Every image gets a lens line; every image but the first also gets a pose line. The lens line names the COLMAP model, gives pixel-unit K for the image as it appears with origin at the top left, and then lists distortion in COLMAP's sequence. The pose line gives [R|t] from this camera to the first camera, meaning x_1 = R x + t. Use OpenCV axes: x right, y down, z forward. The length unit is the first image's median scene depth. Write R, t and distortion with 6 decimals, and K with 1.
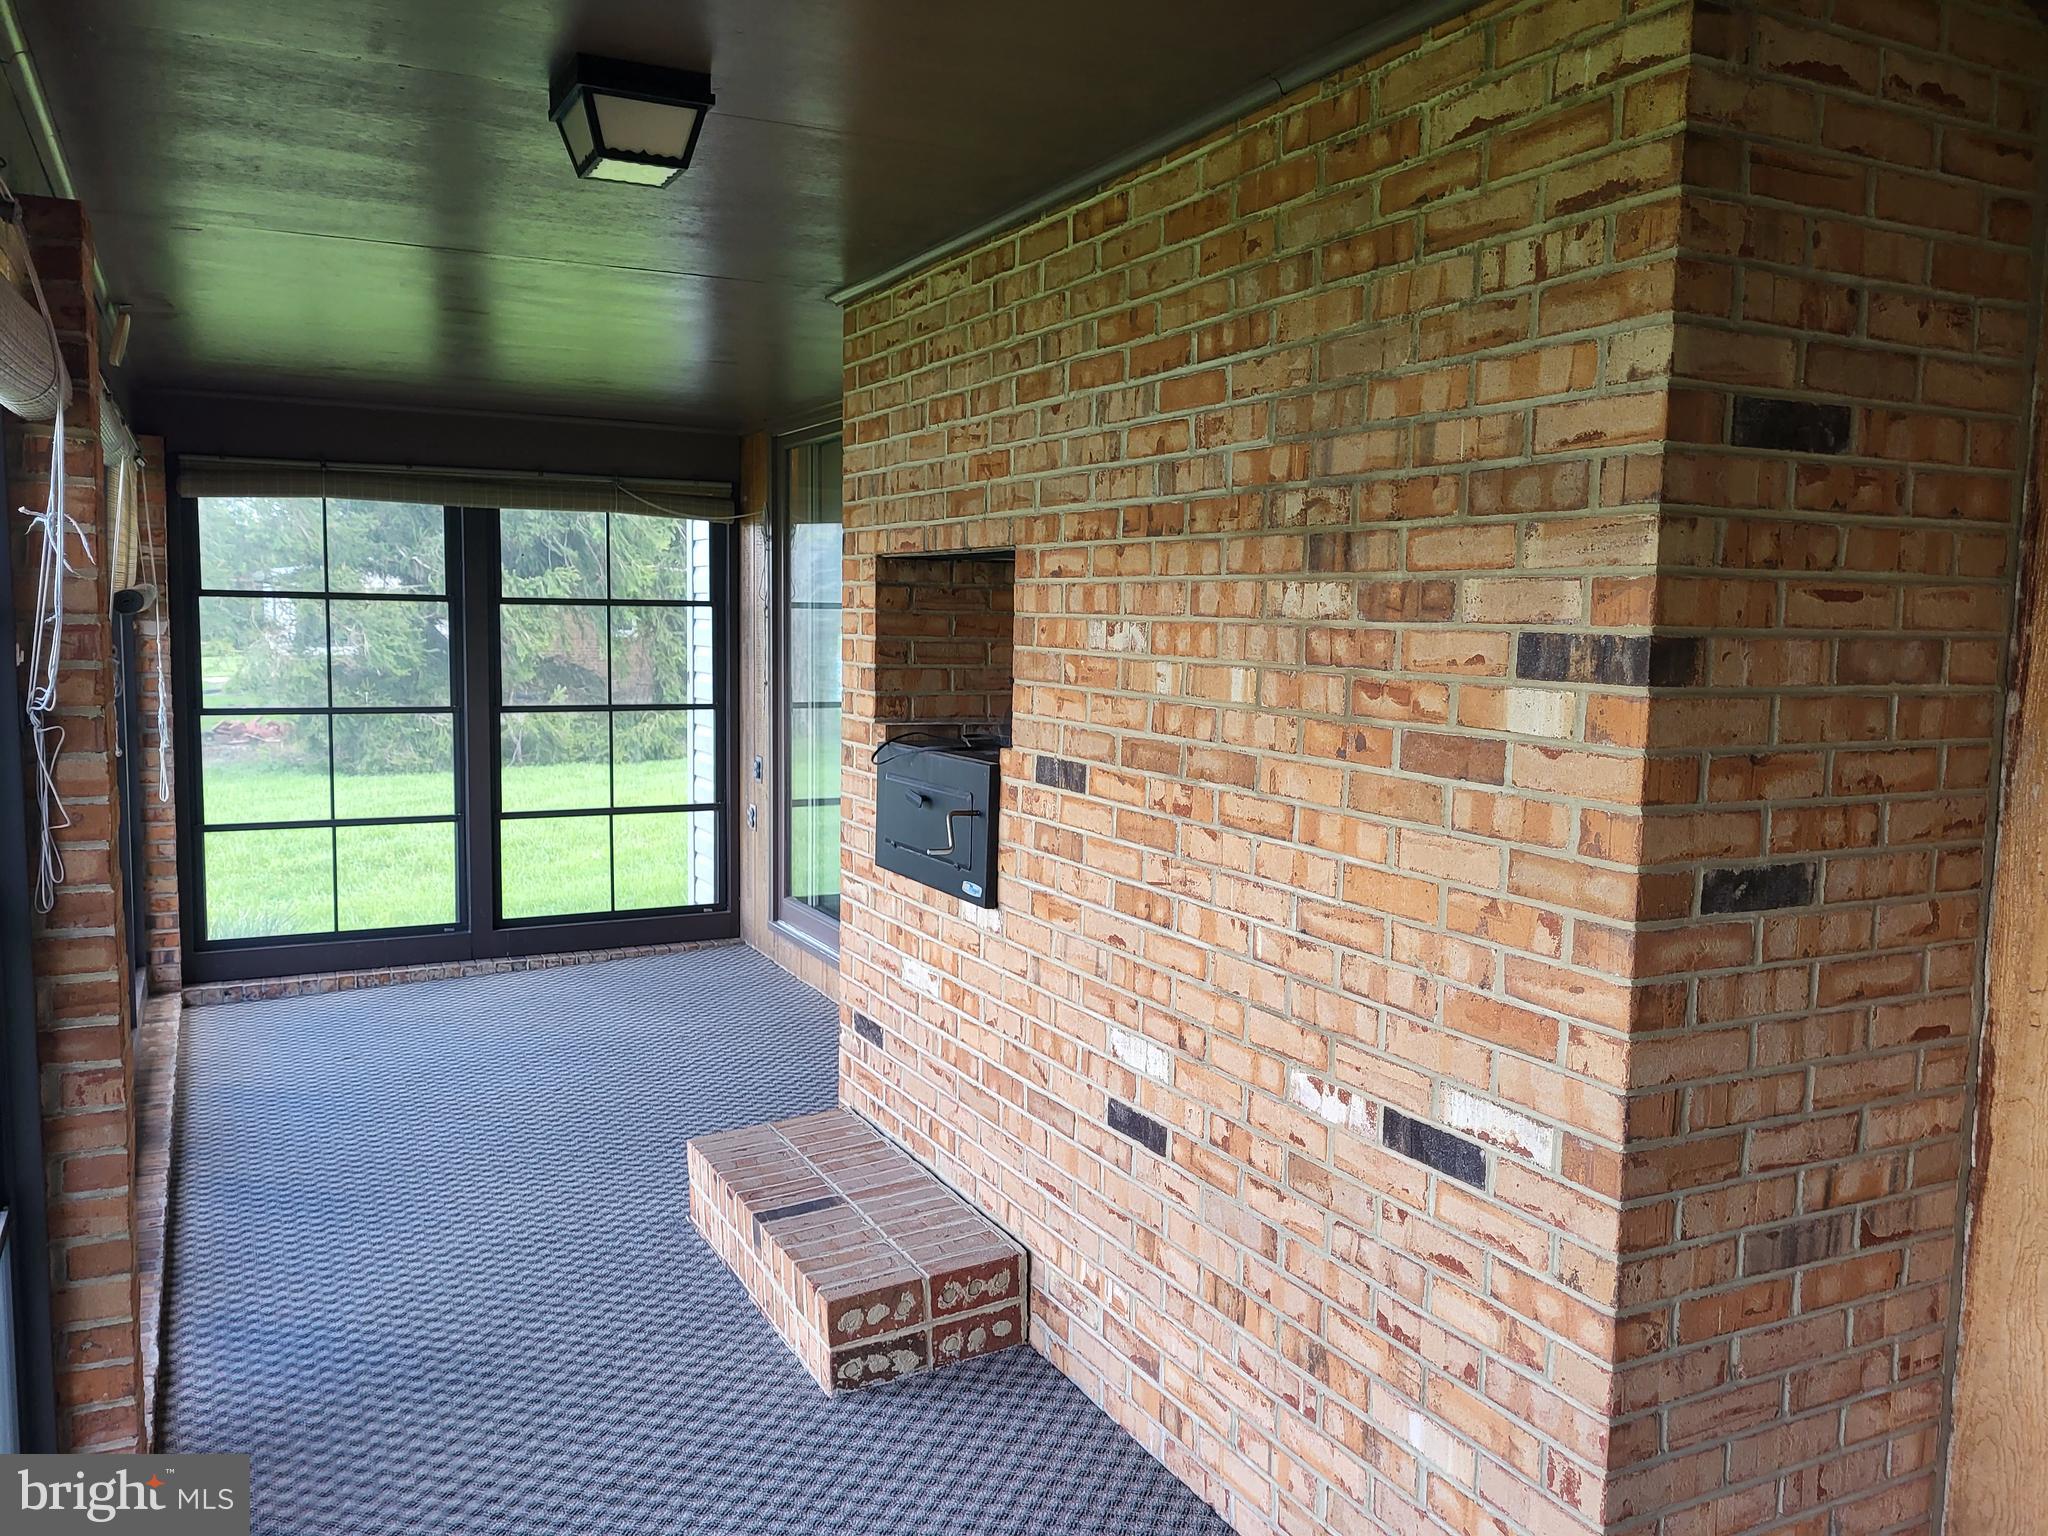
lens RADIAL K [[1562.1, 0, 1011.8], [0, 1562.1, 771.2], [0, 0, 1]] dist [0.073609, -0.029754]
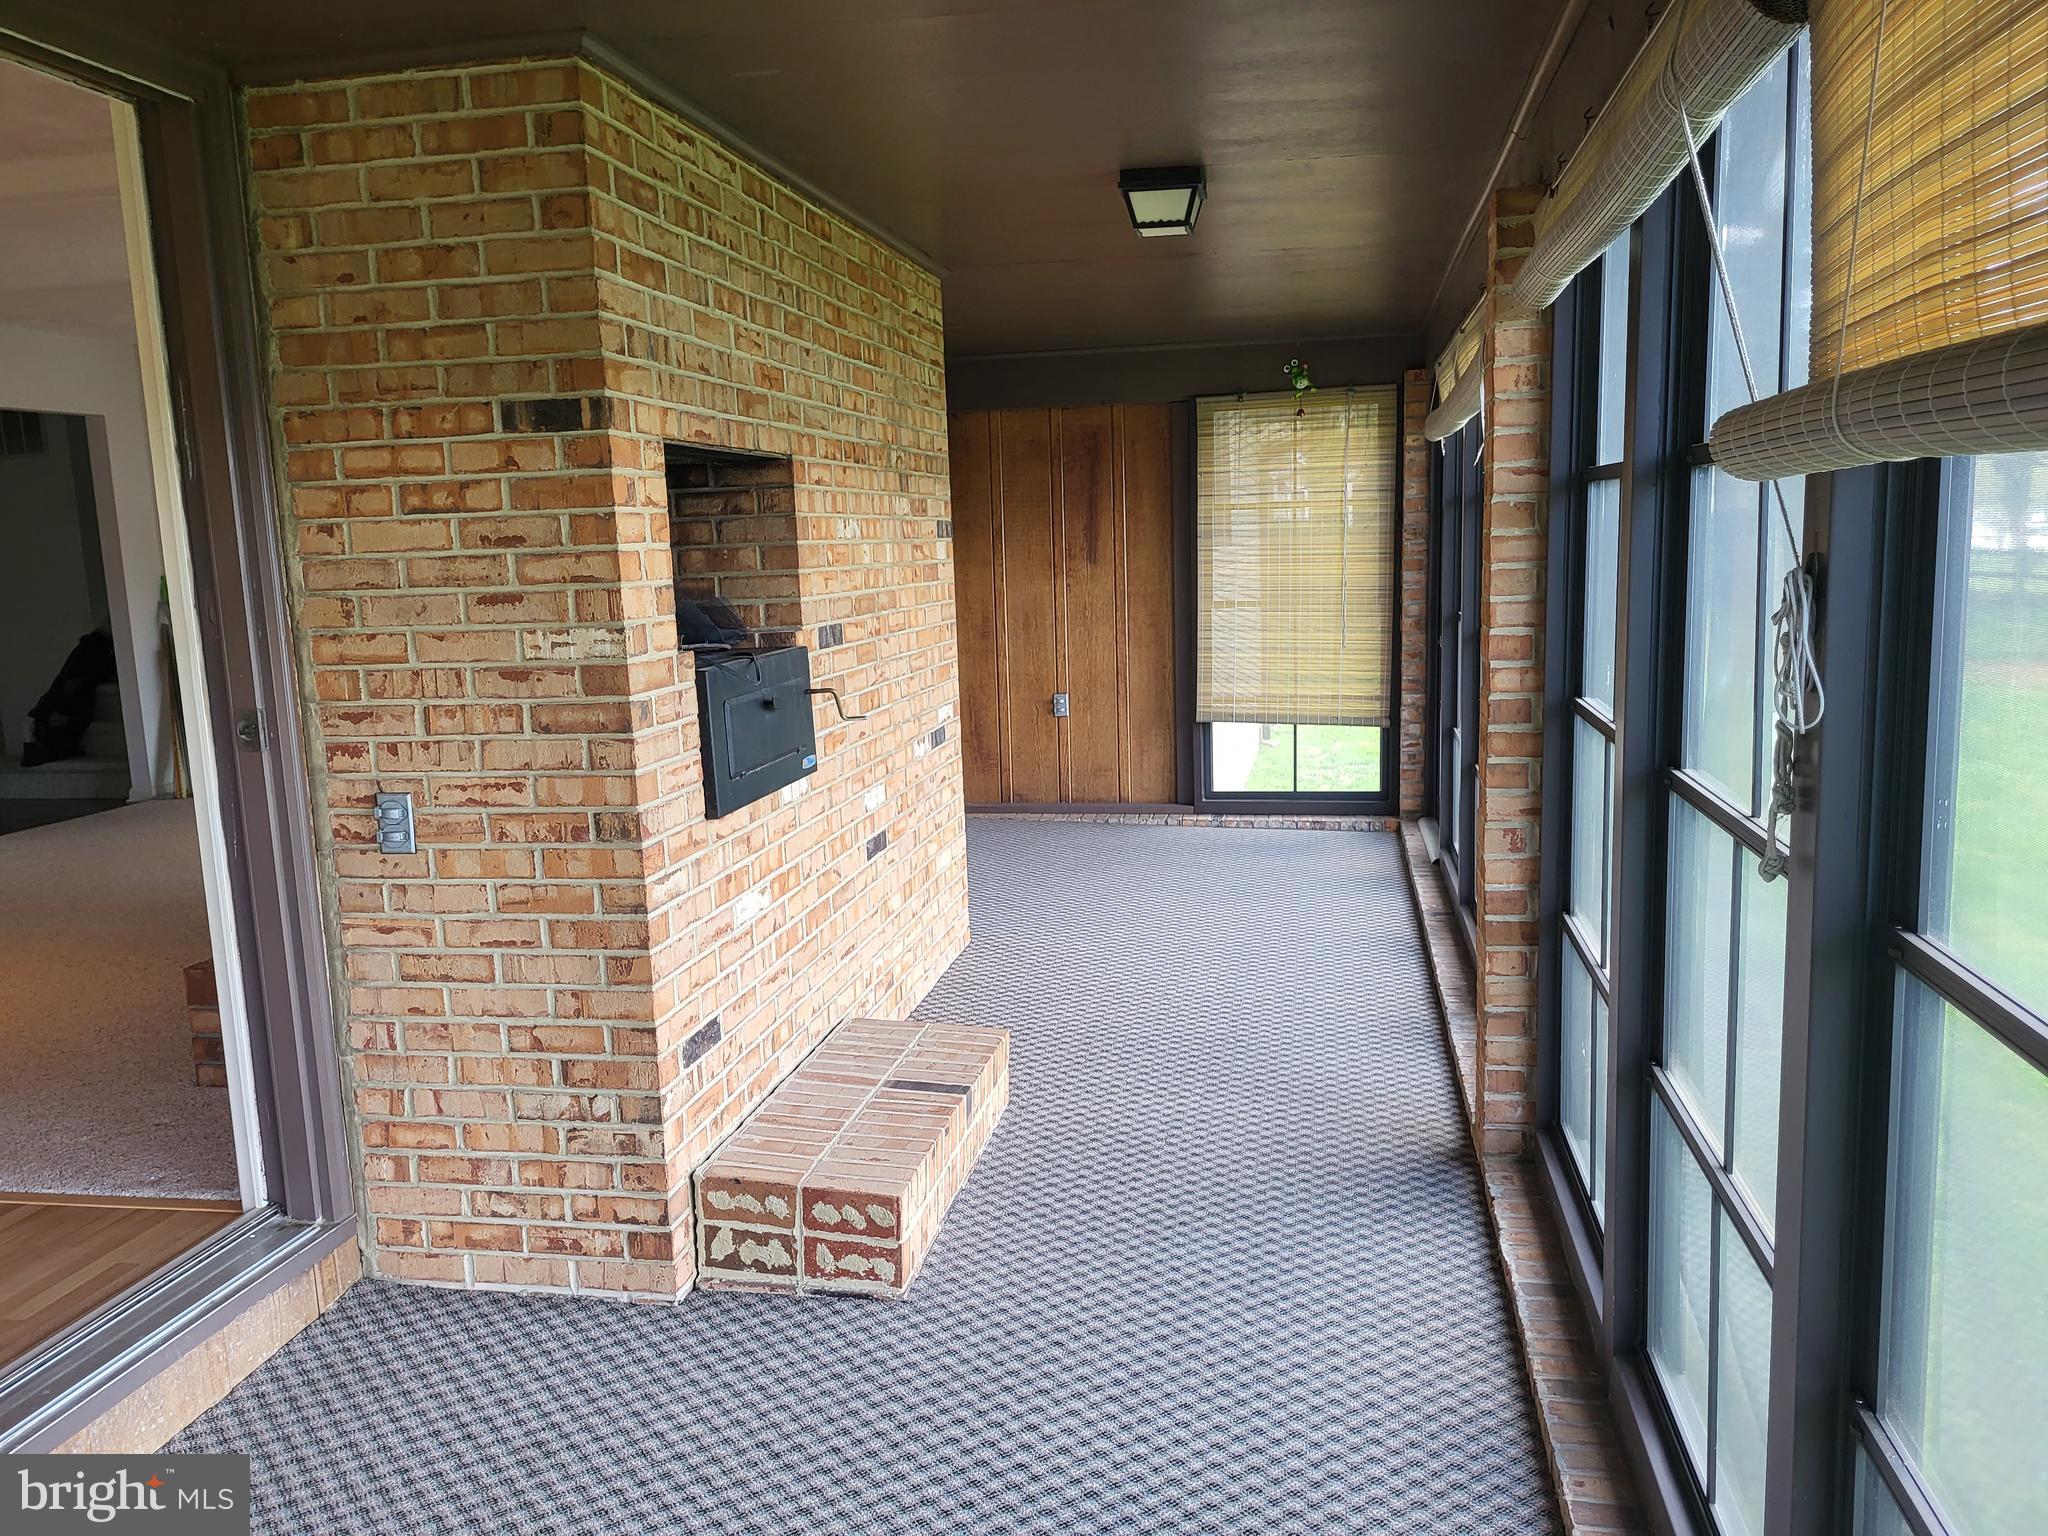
lens RADIAL K [[1562.1, 0, 1015.4], [0, 1562.1, 770.1], [0, 0, 1]] dist [0.073609, -0.029754]
pose [[-0.785345, -0.077961, 0.614129, -0.813963], [0.088283, 0.967795, 0.235754, -0.166568], [-0.612731, 0.239365, -0.753170, 1.721441]]
